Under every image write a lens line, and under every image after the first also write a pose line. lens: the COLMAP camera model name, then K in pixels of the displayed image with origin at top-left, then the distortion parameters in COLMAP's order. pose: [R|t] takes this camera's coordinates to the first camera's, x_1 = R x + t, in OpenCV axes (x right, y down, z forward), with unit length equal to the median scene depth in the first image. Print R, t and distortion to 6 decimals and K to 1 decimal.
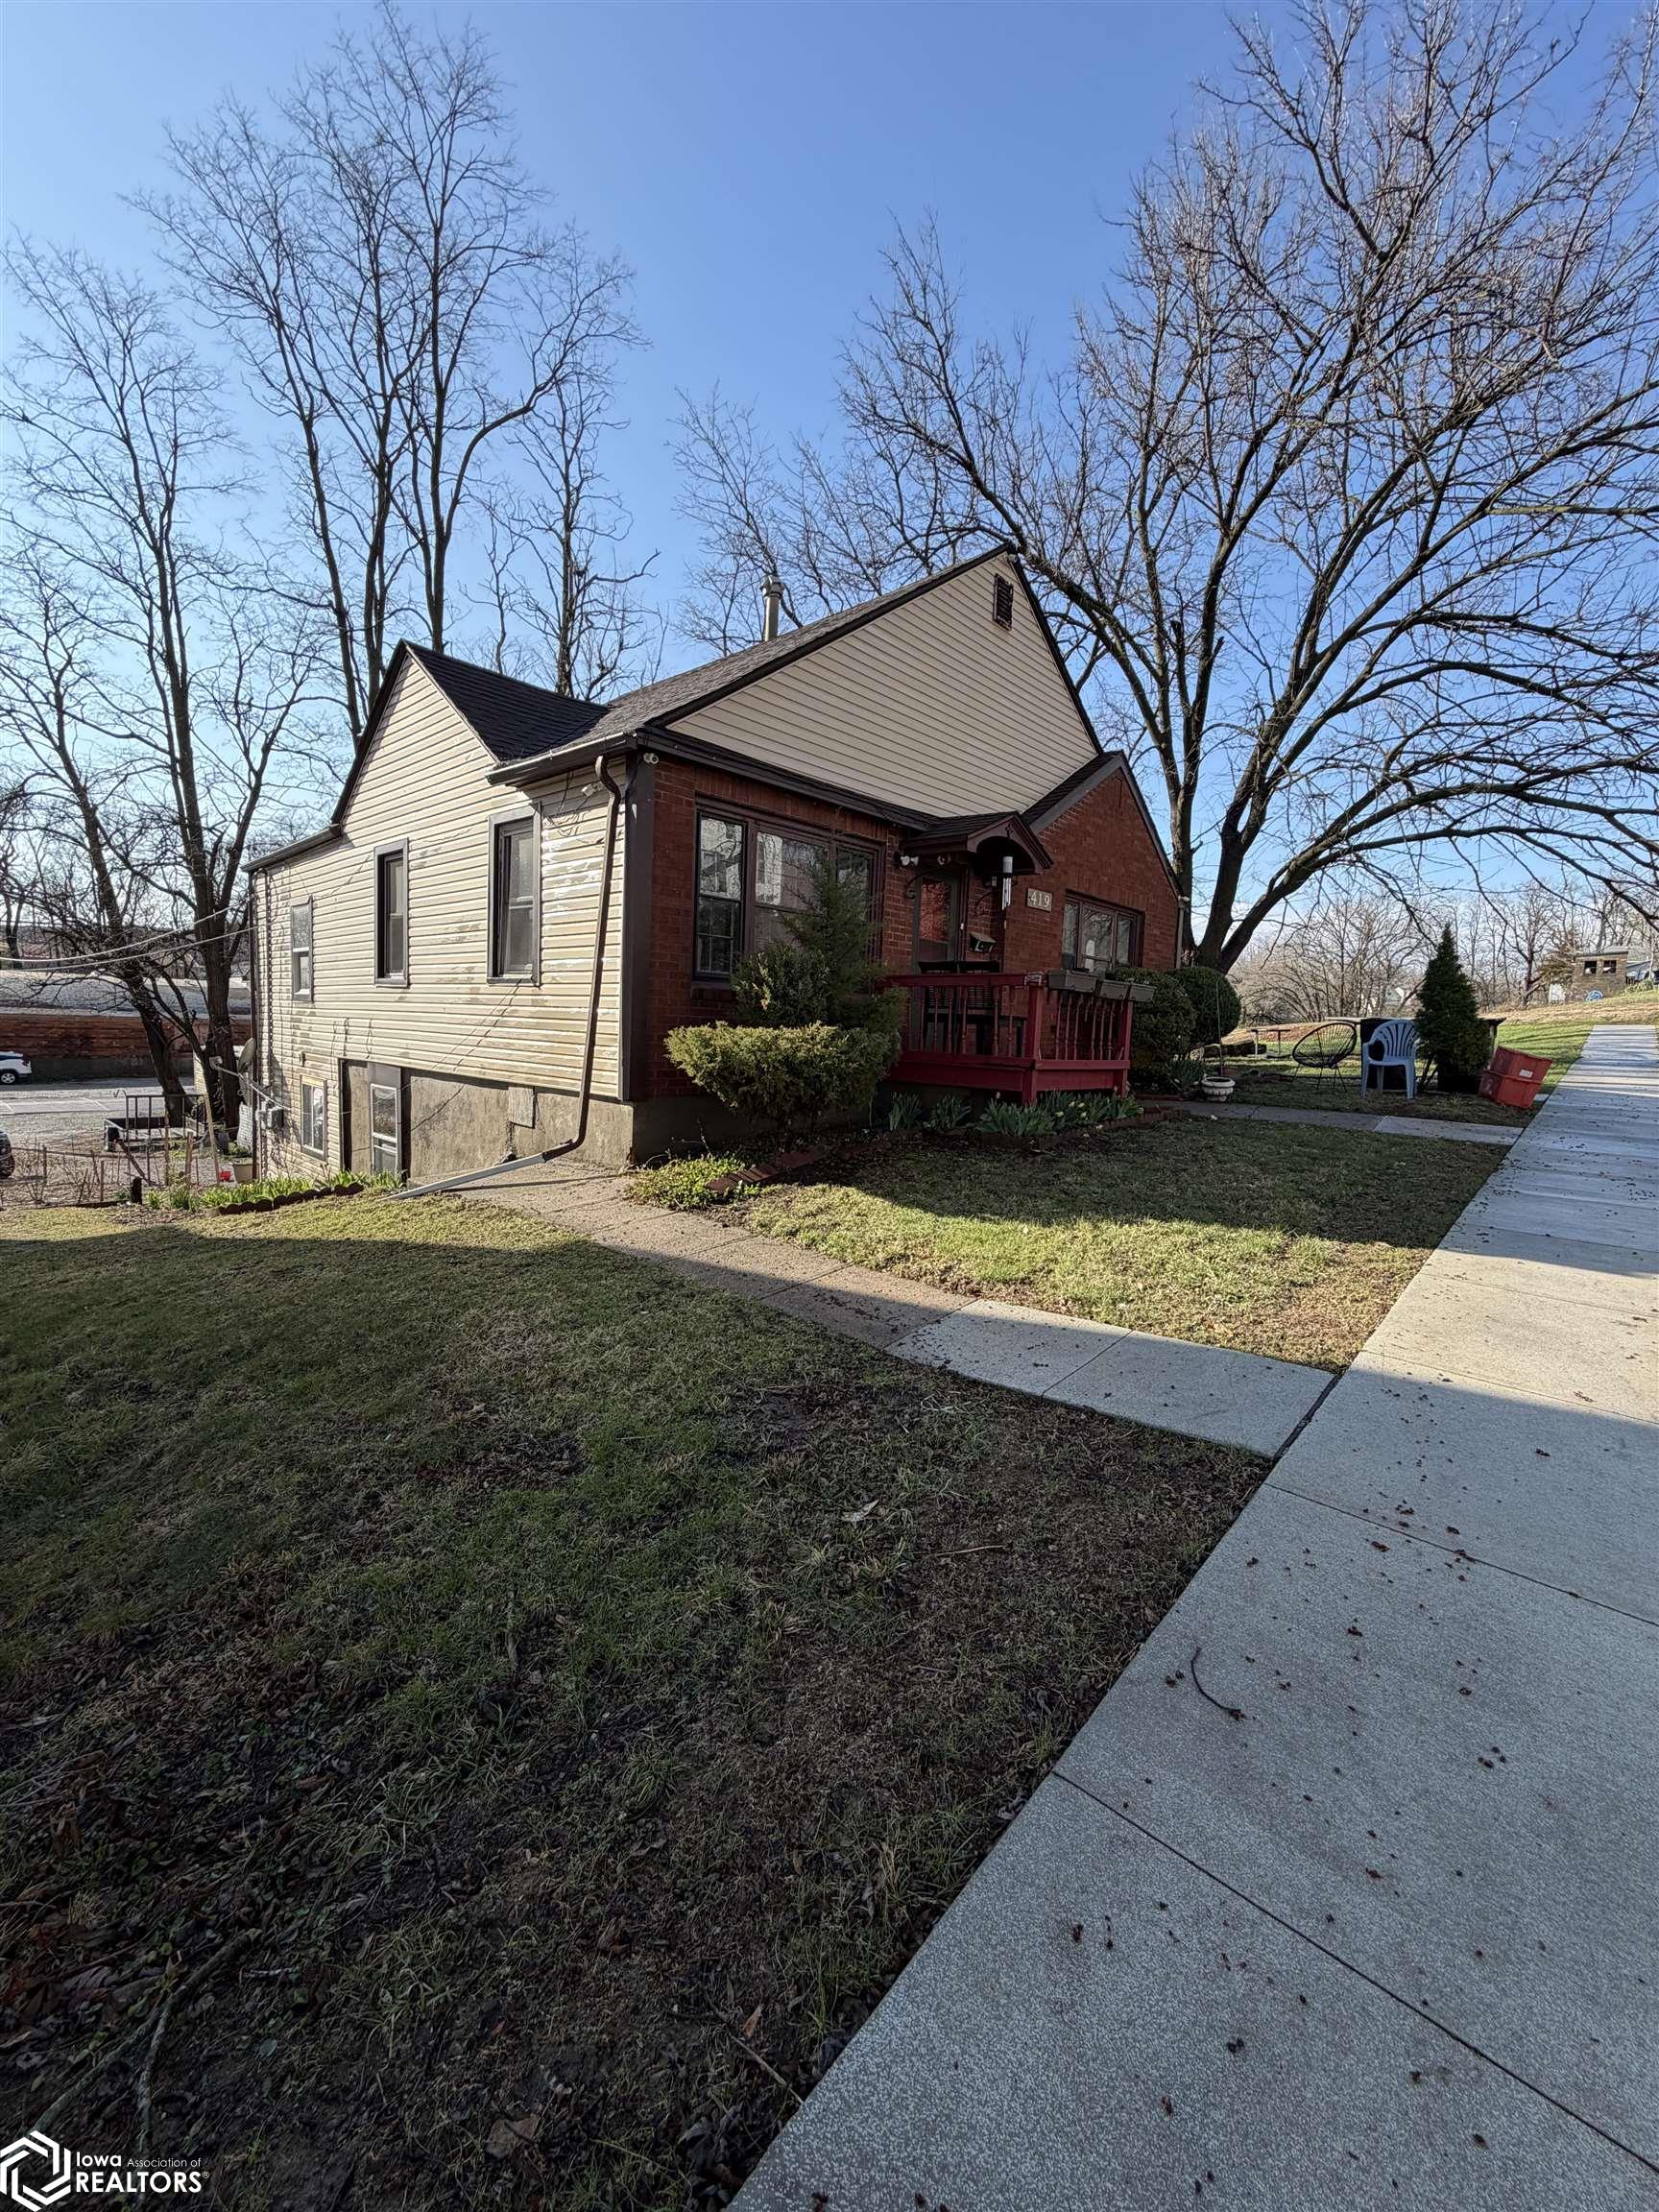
lens RADIAL K [[880.6, 0, 828.0], [0, 880.6, 1097.7], [0, 0, 1]] dist [-0.002270, 0.000791]
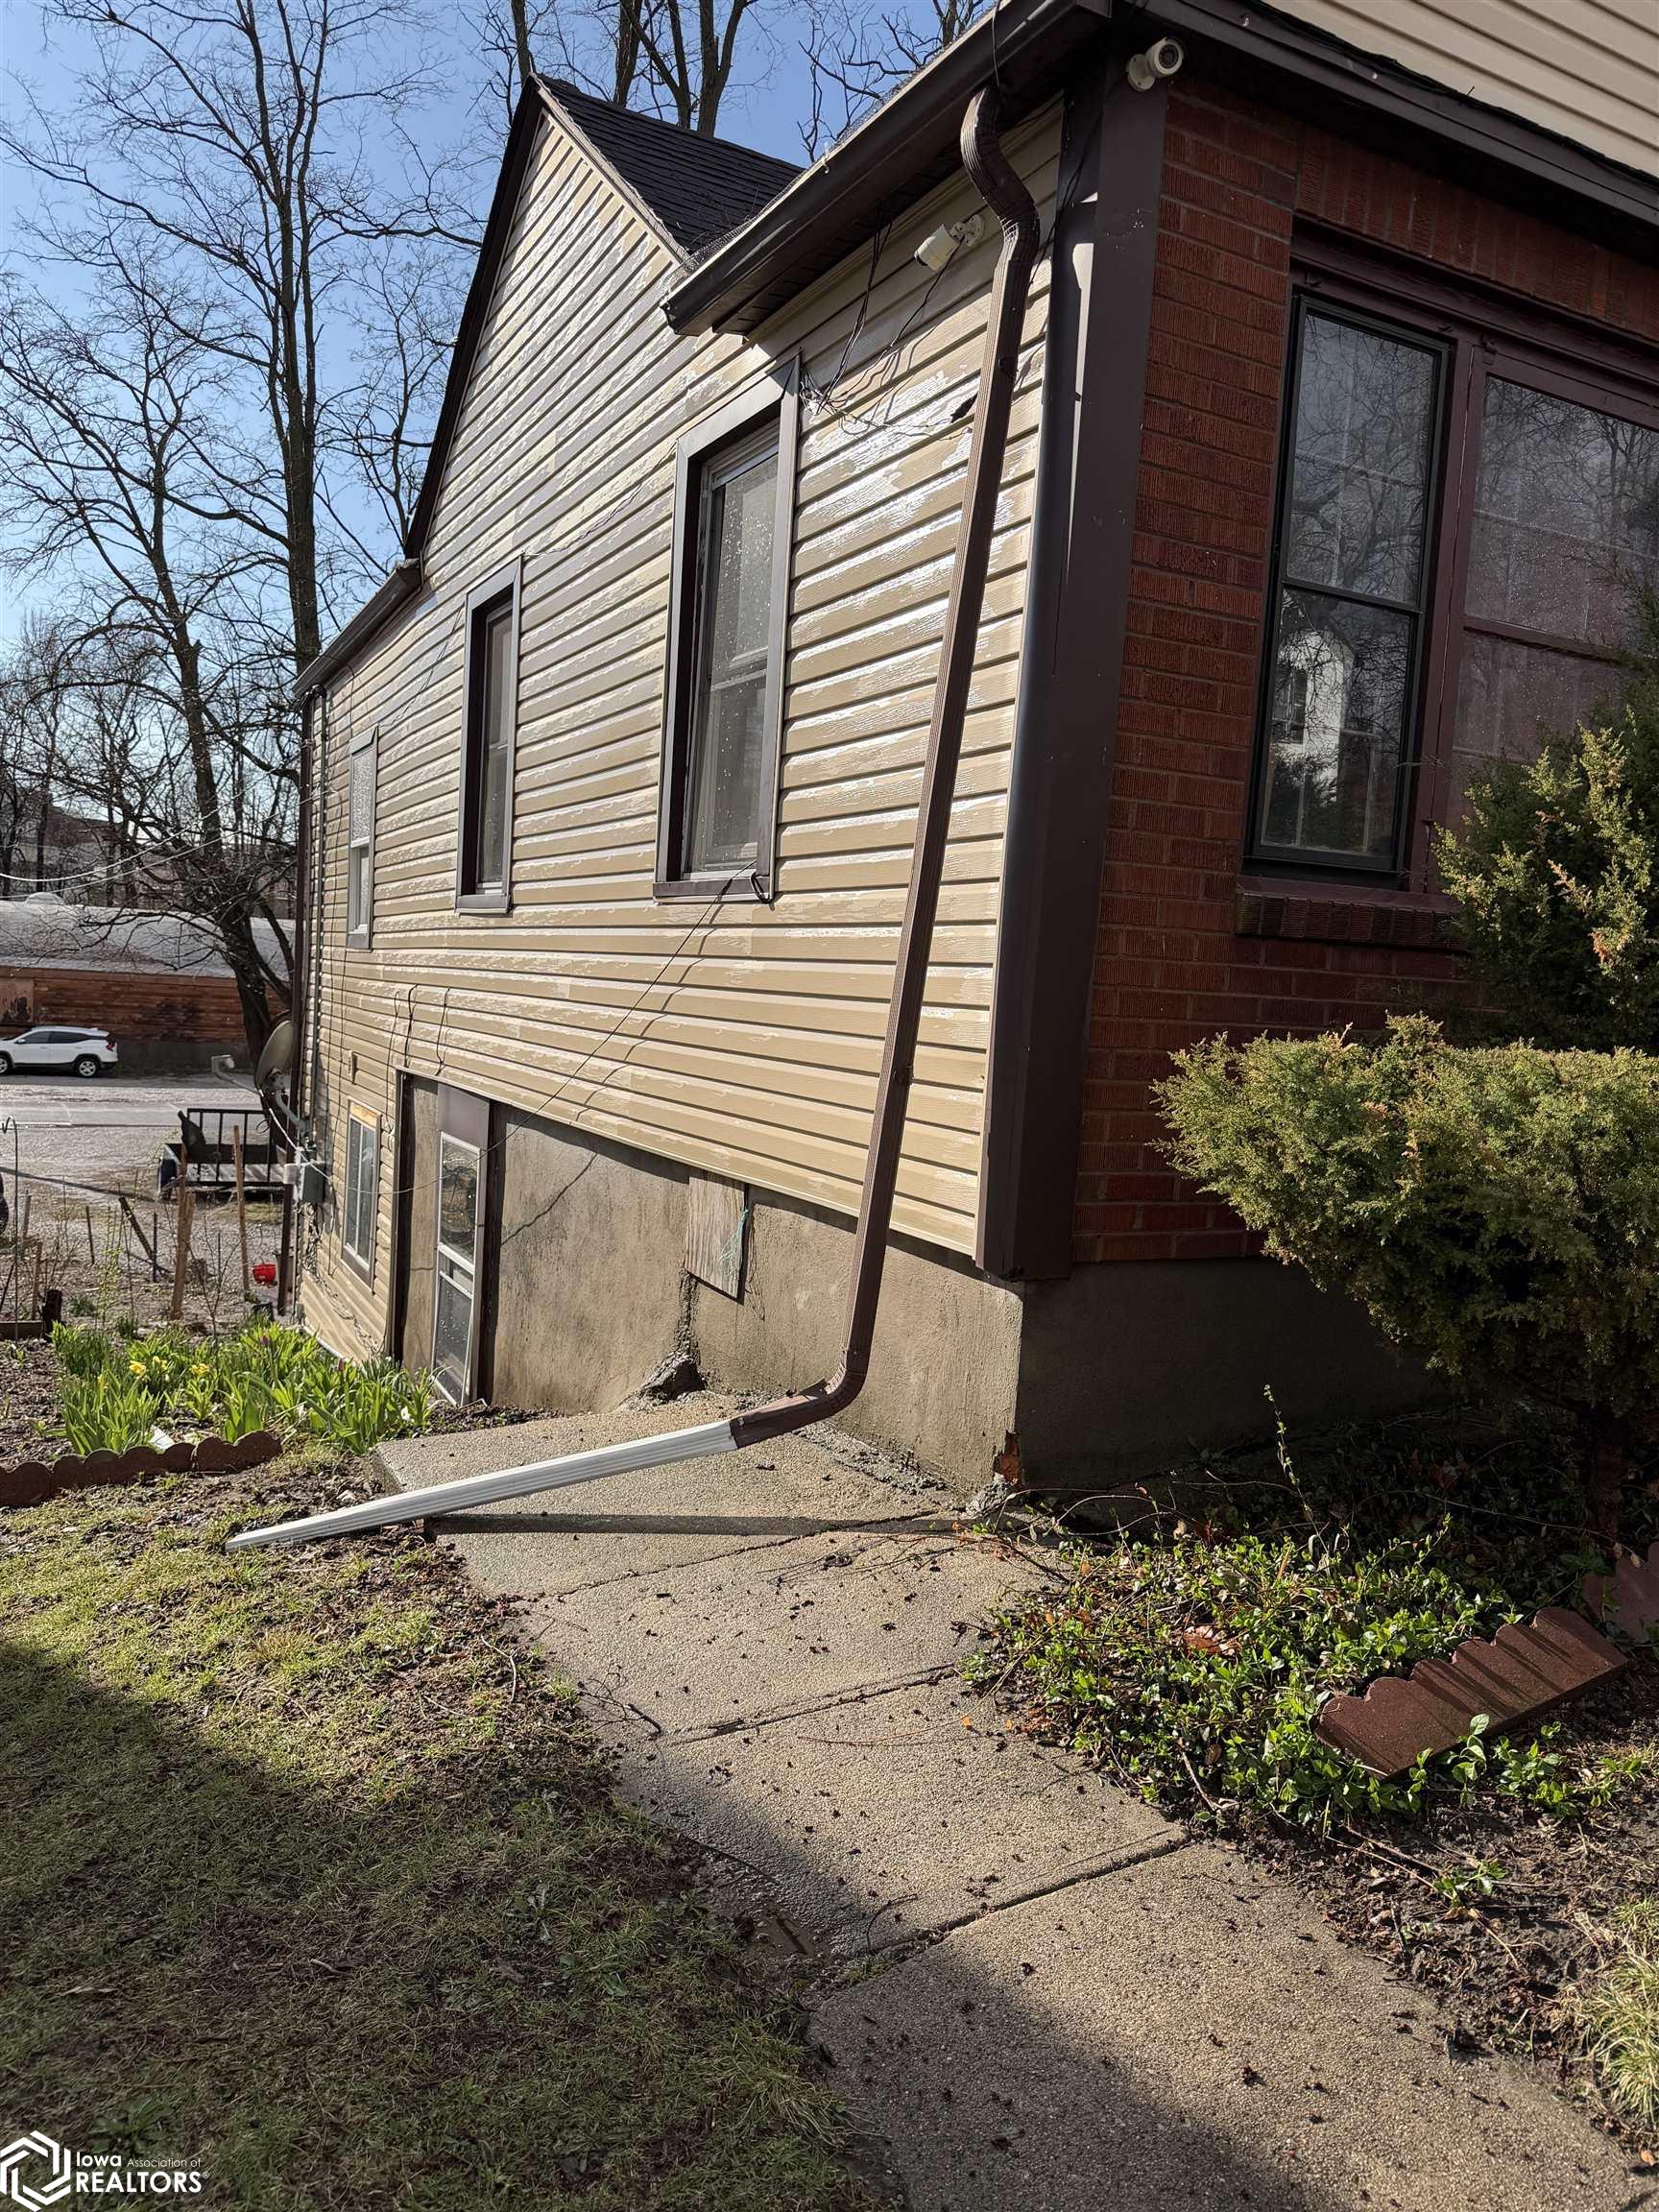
lens RADIAL K [[1548.3, 0, 806.6], [0, 1548.3, 1119.2], [0, 0, 1]] dist [0.070293, -0.074186]
pose [[0.938393, 0.047575, -0.342281, -0.086255], [-0.052141, 0.998631, -0.004146, -0.032764], [0.341615, 0.021737, 0.939589, 0.366824]]
